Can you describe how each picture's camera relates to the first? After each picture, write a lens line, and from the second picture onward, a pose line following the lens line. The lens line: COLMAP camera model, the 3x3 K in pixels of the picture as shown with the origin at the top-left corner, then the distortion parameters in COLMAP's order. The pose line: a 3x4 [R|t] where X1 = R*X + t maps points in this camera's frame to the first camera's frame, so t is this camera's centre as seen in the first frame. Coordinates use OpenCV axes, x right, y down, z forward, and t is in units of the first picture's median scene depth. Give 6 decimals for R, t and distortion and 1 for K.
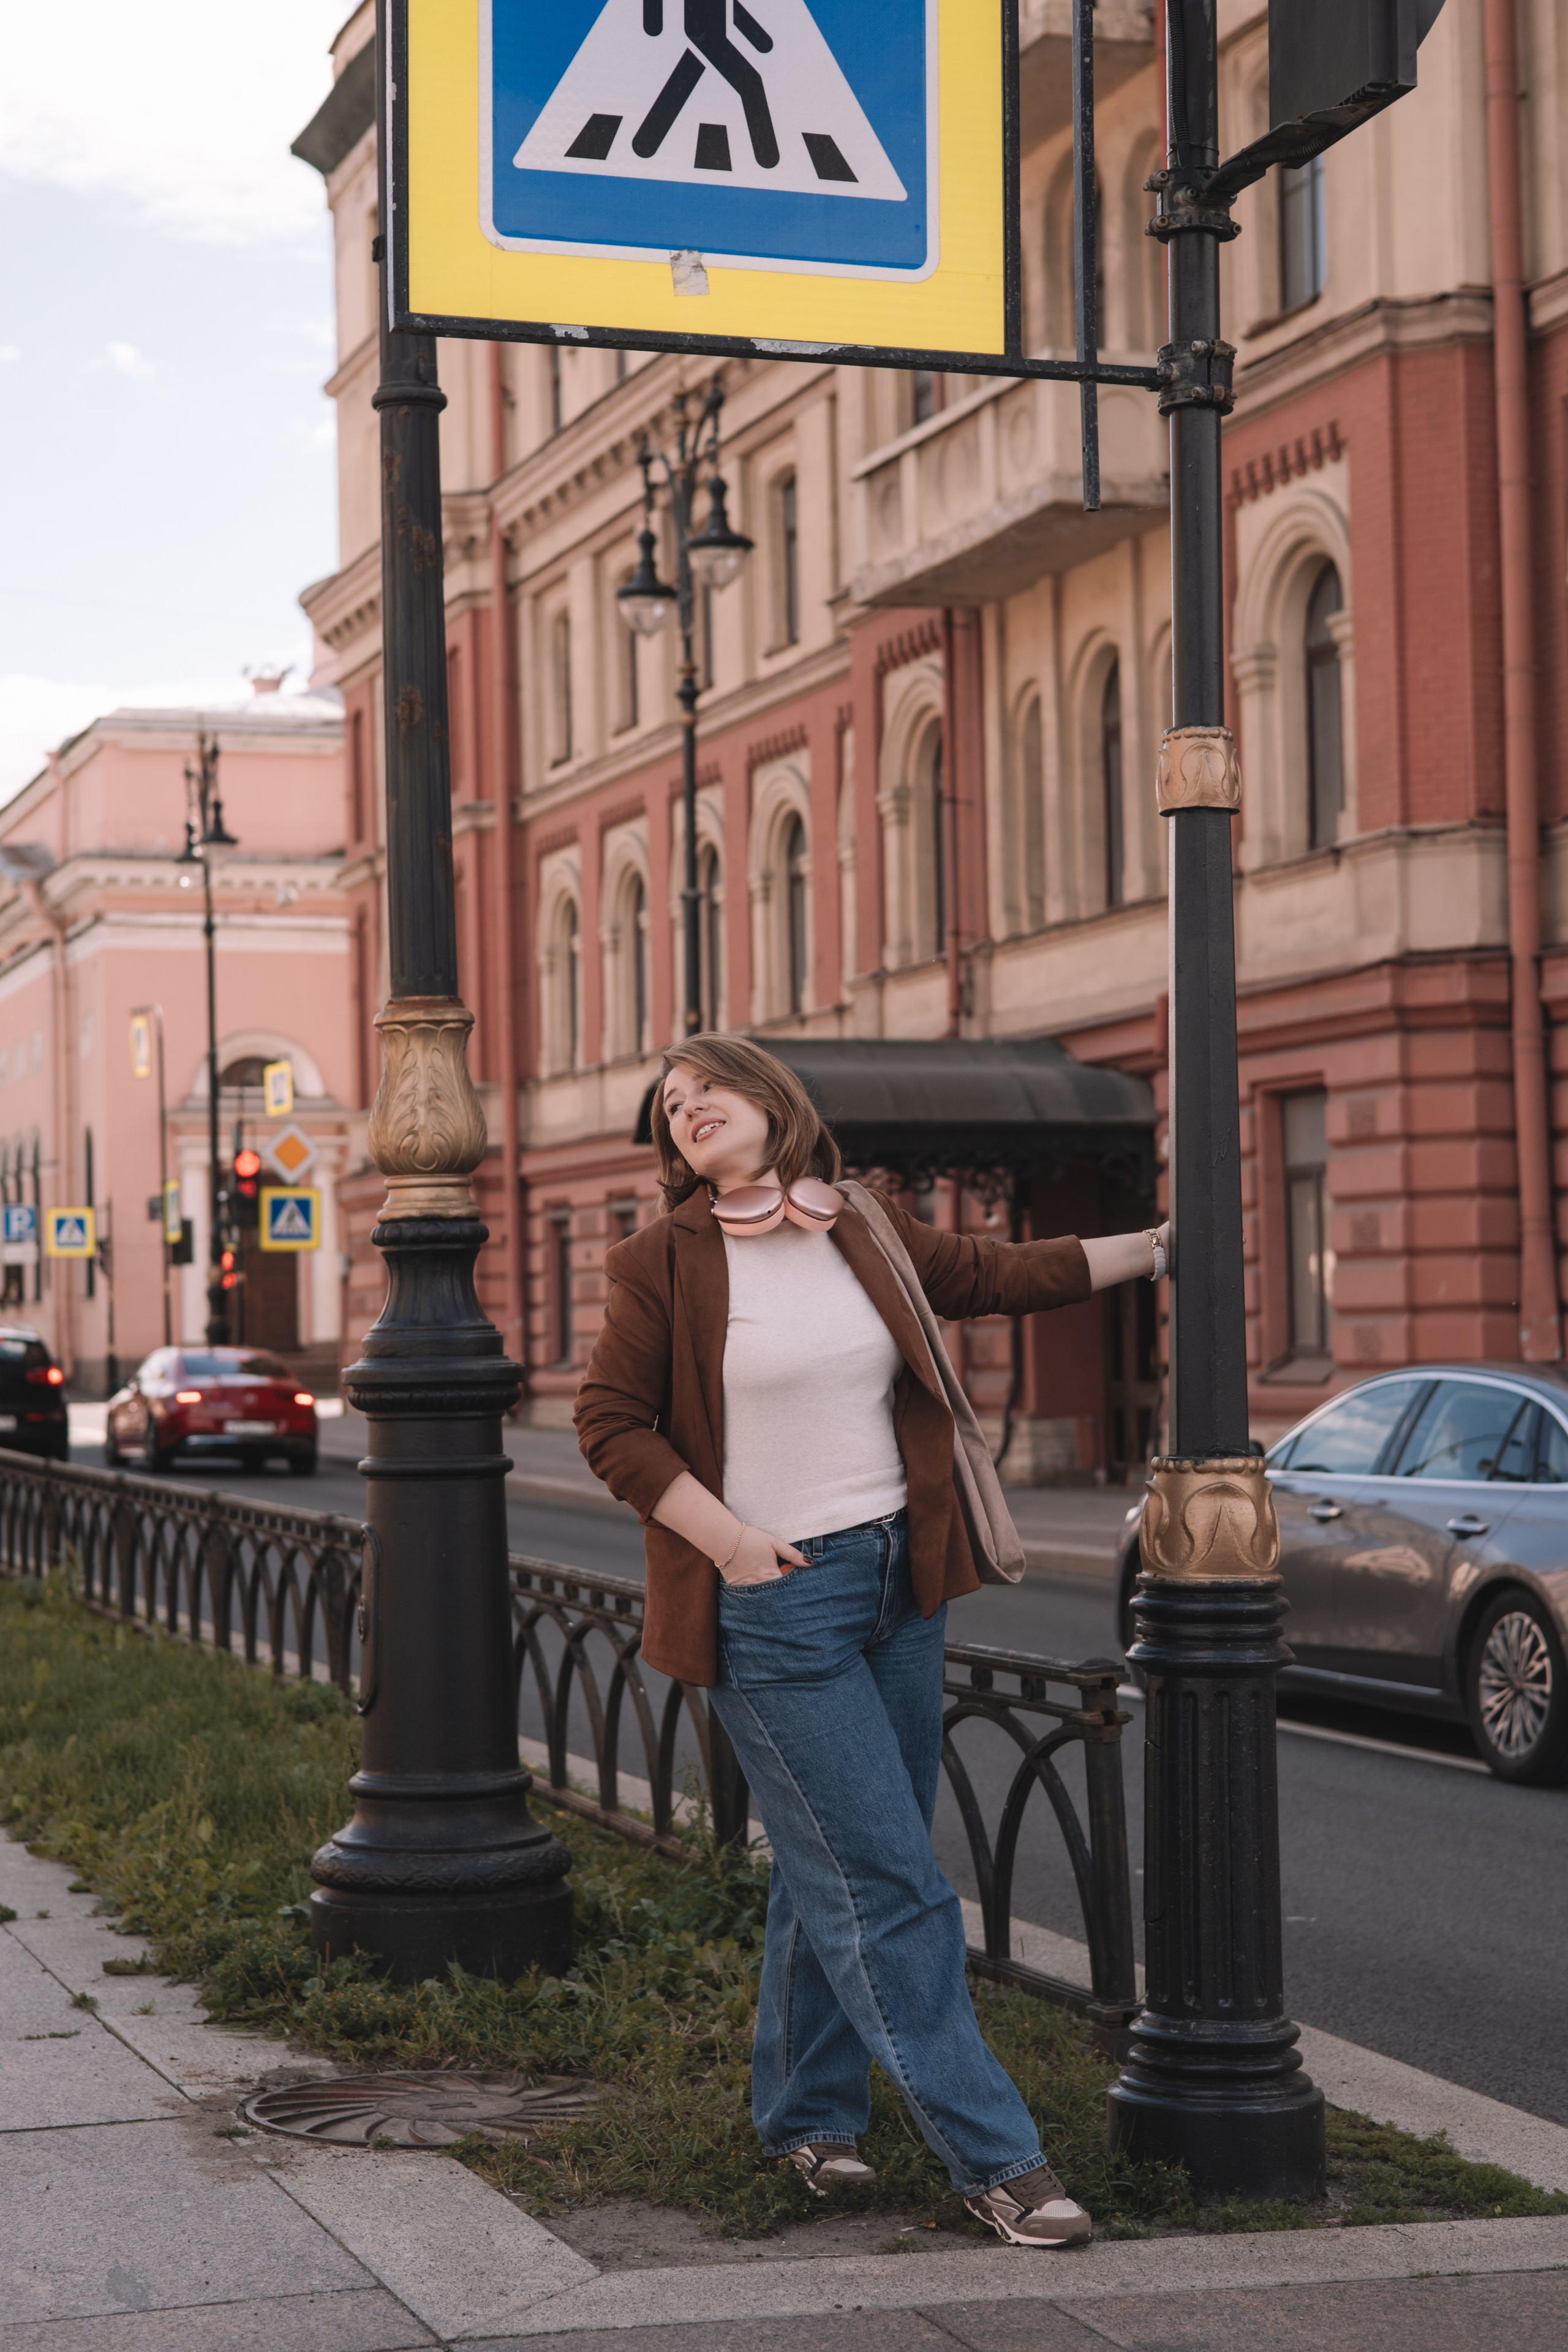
lens RADIAL K [[4010.9, 0, 784.0], [0, 4010.9, 1176.0], [0, 0, 1]] dist [0.012383, -0.015345]
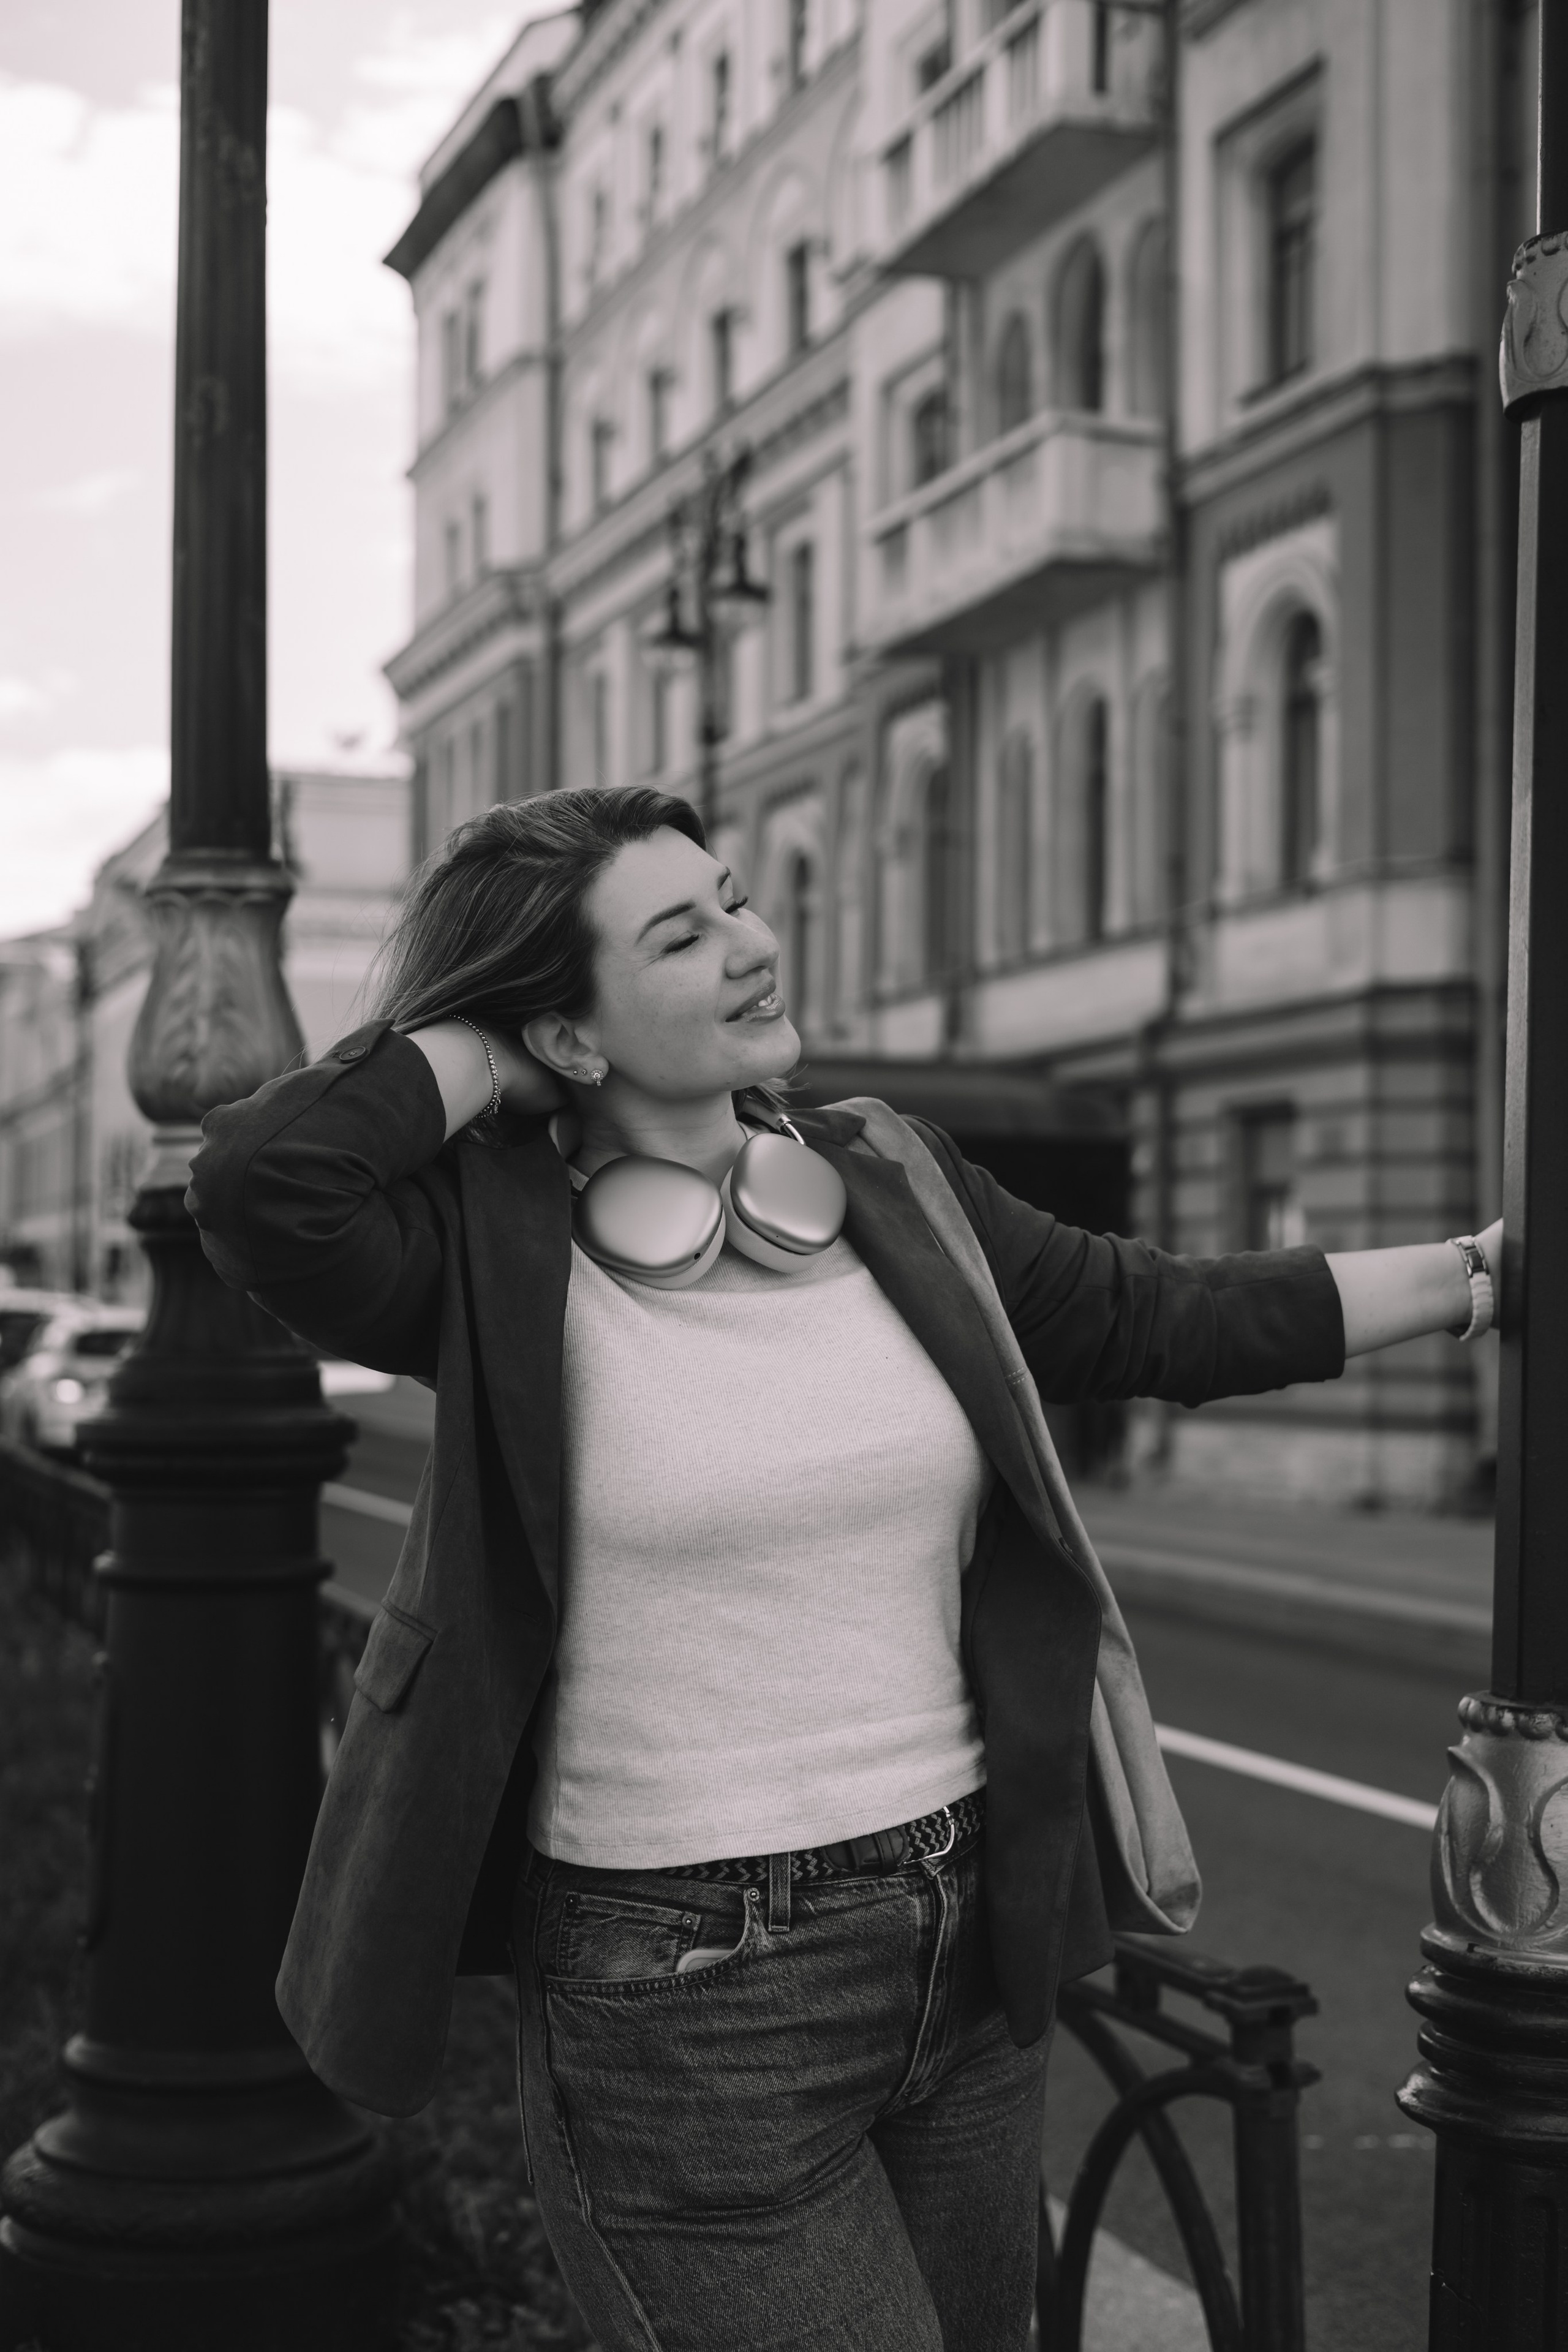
lens RADIAL K [[3359.7, 0, 784.0], [0, 3359.7, 1176.0], [0, 0, 1]] dist [-0.002327, -0.063164]
pose [[0.999582, 0.028894, -0.001122, 0.001227], [-0.028897, 0.999578, -0.002965, 0.001723], [0.001036, 0.002996, 0.999995, 0.109487]]
